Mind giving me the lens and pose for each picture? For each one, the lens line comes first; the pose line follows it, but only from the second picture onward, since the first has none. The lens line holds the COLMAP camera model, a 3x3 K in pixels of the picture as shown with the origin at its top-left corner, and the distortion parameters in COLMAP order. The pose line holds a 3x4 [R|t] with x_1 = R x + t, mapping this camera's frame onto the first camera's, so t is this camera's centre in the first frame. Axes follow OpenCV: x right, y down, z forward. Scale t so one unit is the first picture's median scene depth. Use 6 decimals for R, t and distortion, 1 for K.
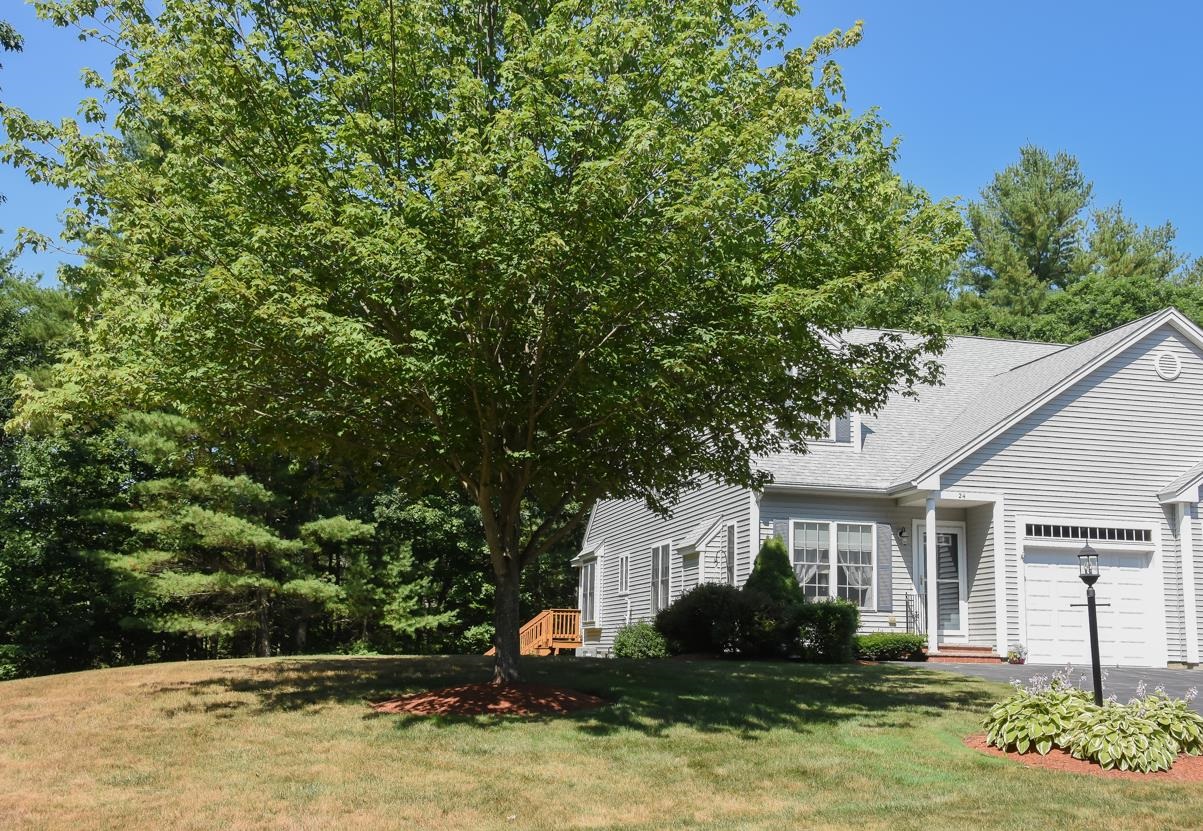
lens RADIAL K [[1351.7, 0, 600.7], [0, 1351.7, 424.9], [0, 0, 1]] dist [0.090561, 0.000000]
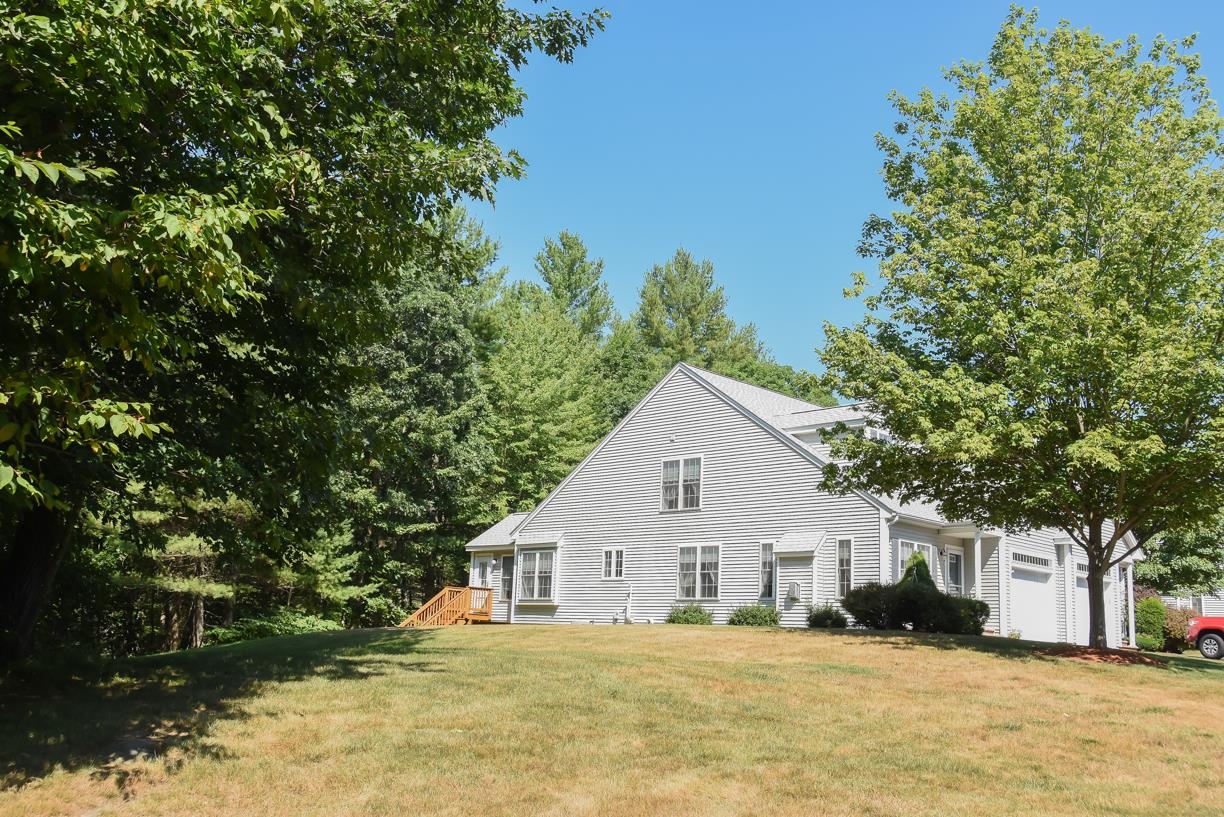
lens RADIAL K [[1230.1, 0, 606.7], [0, 1230.1, 412.9], [0, 0, 1]] dist [0.021272, 0.000000]
pose [[0.846022, 0.121893, 0.519027, -0.526494], [-0.117121, 0.992224, -0.042114, 0.017761], [-0.520124, -0.025160, 0.853720, 0.026789]]
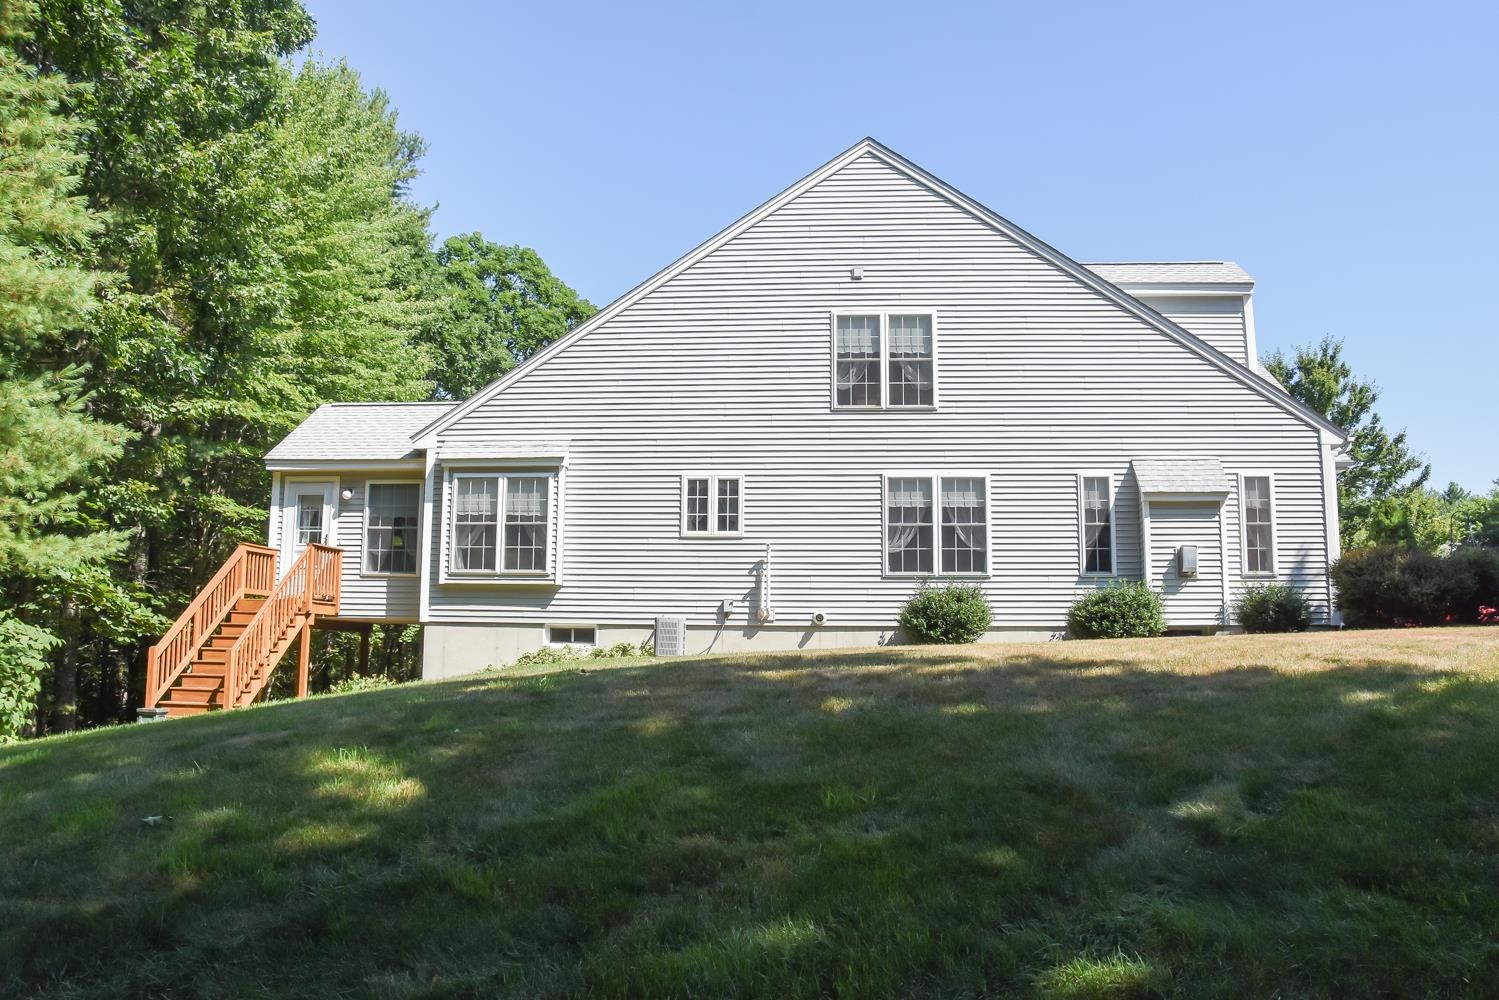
lens RADIAL K [[1140.9, 0, 755.2], [0, 1140.9, 505.0], [0, 0, 1]] dist [-0.112942, 0.004067]
pose [[0.291098, 0.099973, 0.951455, -0.429705], [-0.163403, 0.985107, -0.053516, 0.119580], [-0.942635, -0.139893, 0.303098, 0.719551]]
